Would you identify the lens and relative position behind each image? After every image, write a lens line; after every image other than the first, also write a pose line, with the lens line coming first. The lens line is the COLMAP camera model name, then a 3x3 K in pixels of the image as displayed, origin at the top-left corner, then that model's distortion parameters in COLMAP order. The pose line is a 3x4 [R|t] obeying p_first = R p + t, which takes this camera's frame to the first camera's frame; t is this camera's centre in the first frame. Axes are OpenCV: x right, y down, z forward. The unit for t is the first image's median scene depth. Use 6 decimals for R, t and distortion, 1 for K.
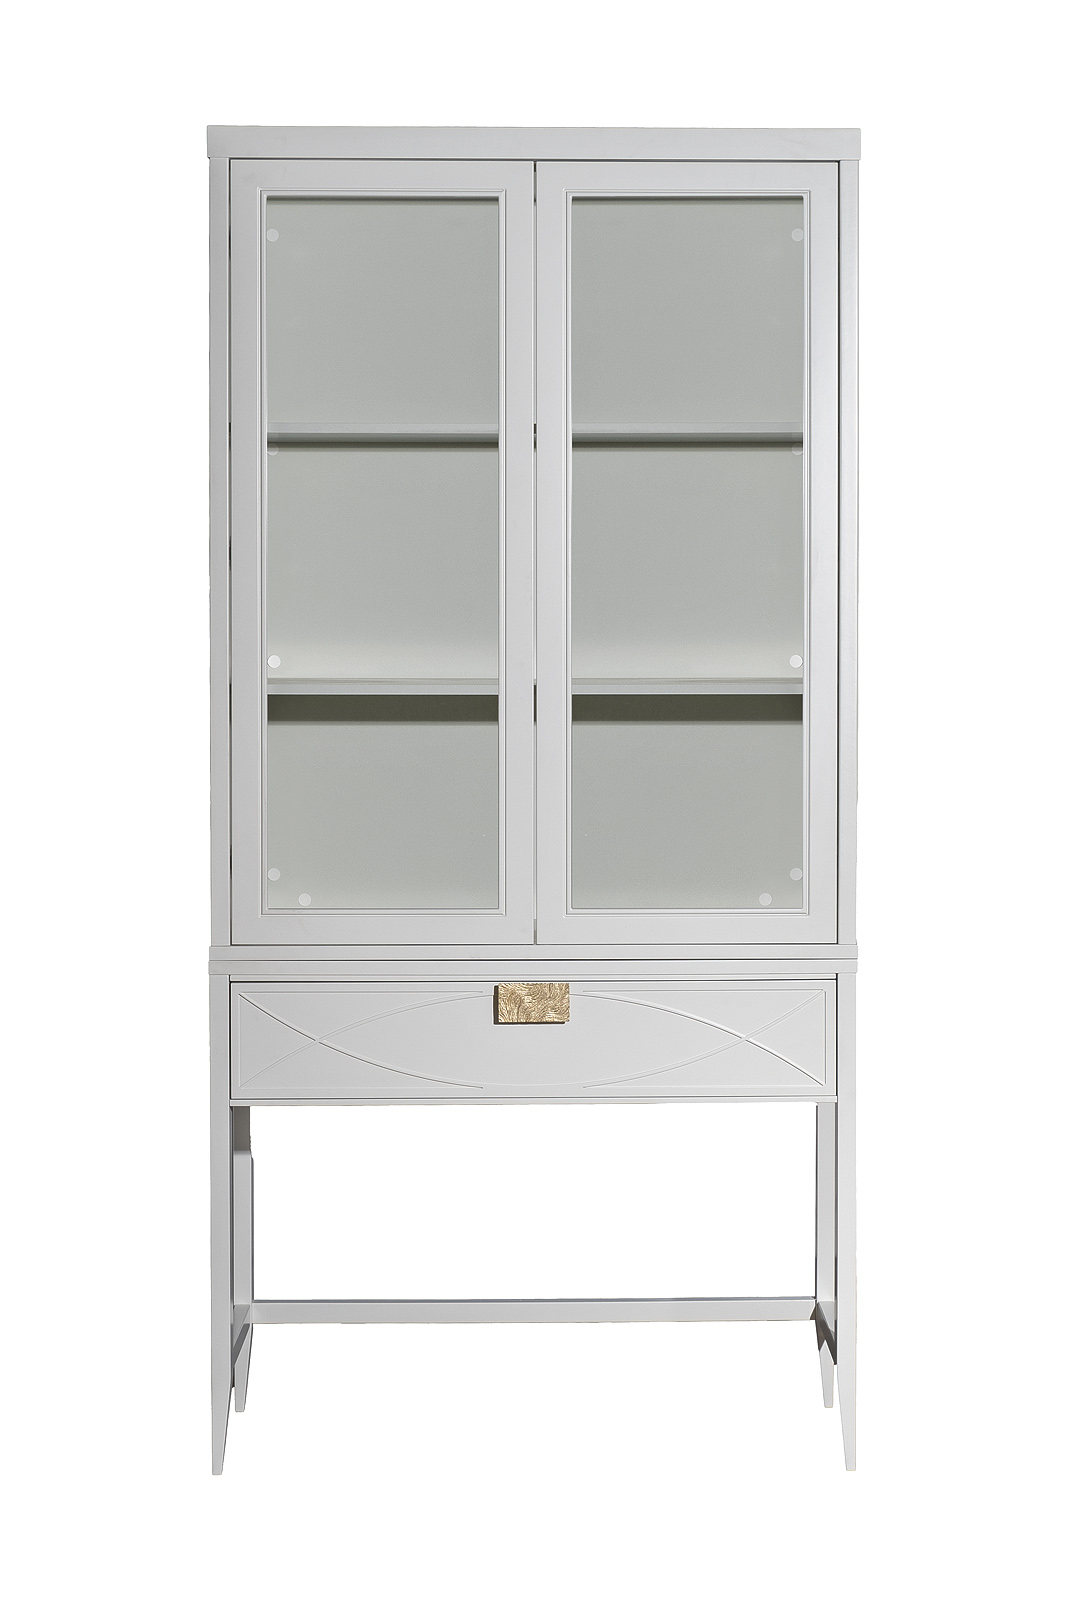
lens RADIAL K [[2671.7, 0, 531.7], [0, 2671.7, 805.2], [0, 0, 1]] dist [-0.166075, 0.000000]
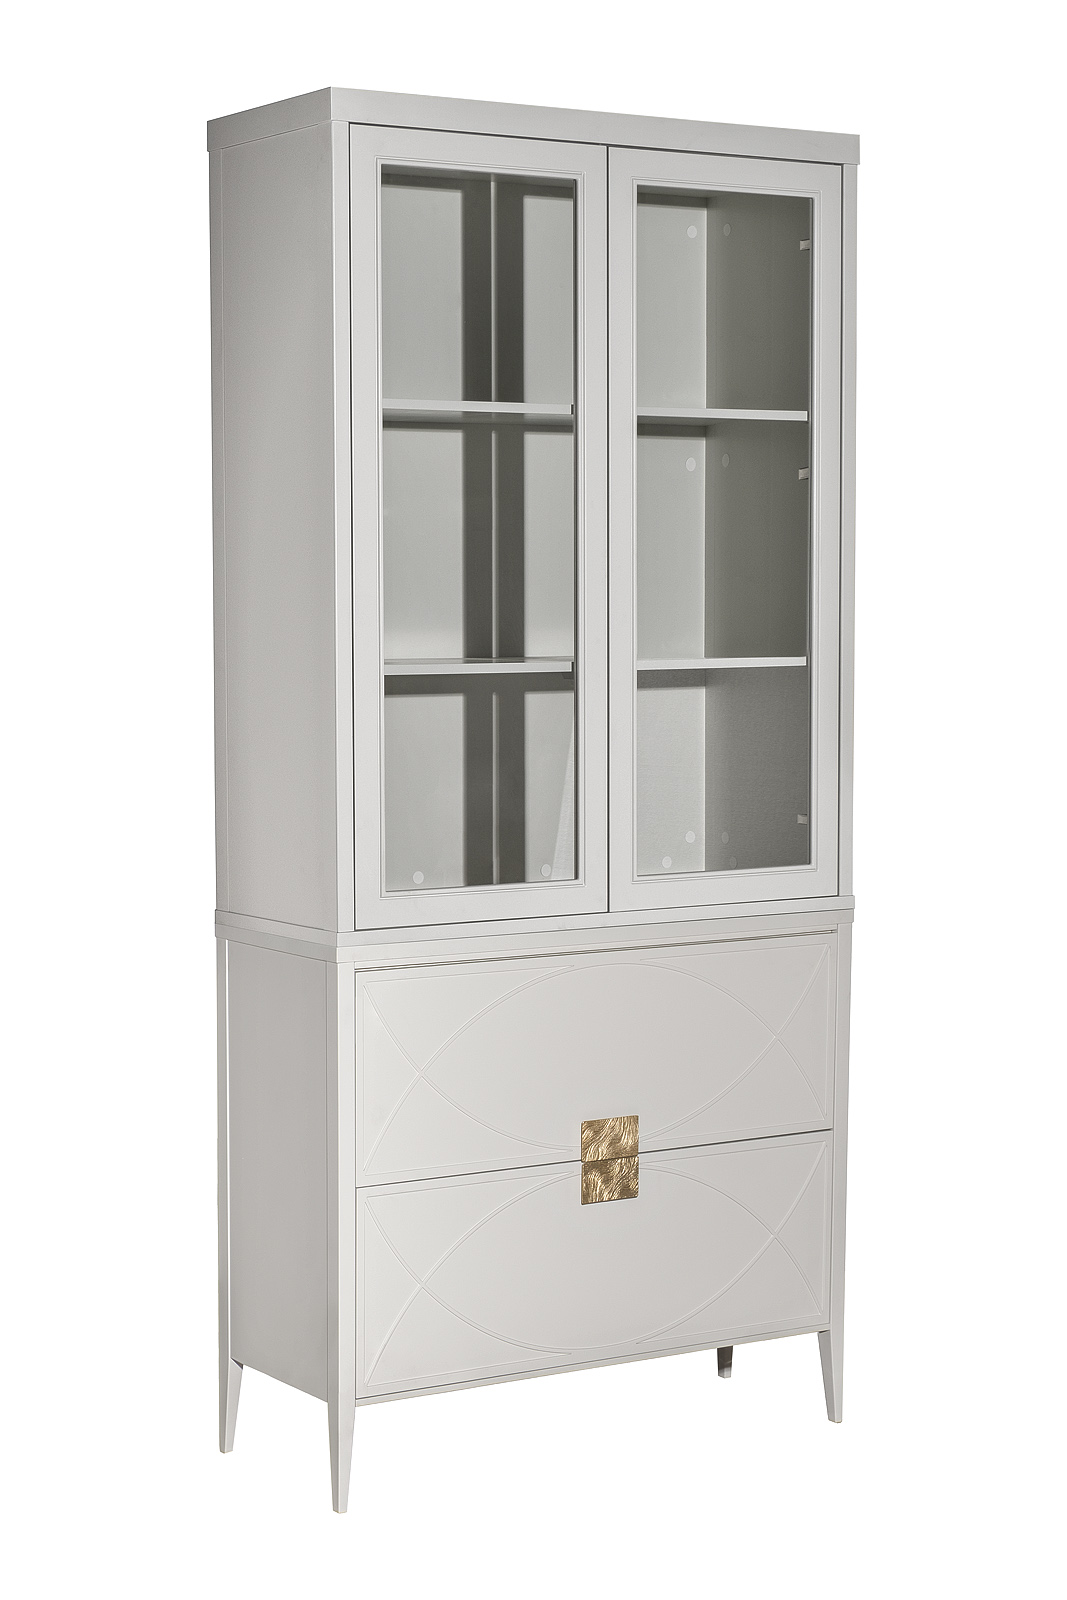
lens RADIAL K [[2922.0, 0, 545.1], [0, 2922.0, 805.3], [0, 0, 1]] dist [0.132955, 0.000000]
pose [[0.850322, -0.042386, 0.524552, -0.619035], [0.043329, 0.999006, 0.010484, -0.002476], [-0.524475, 0.013814, 0.851314, 0.049644]]
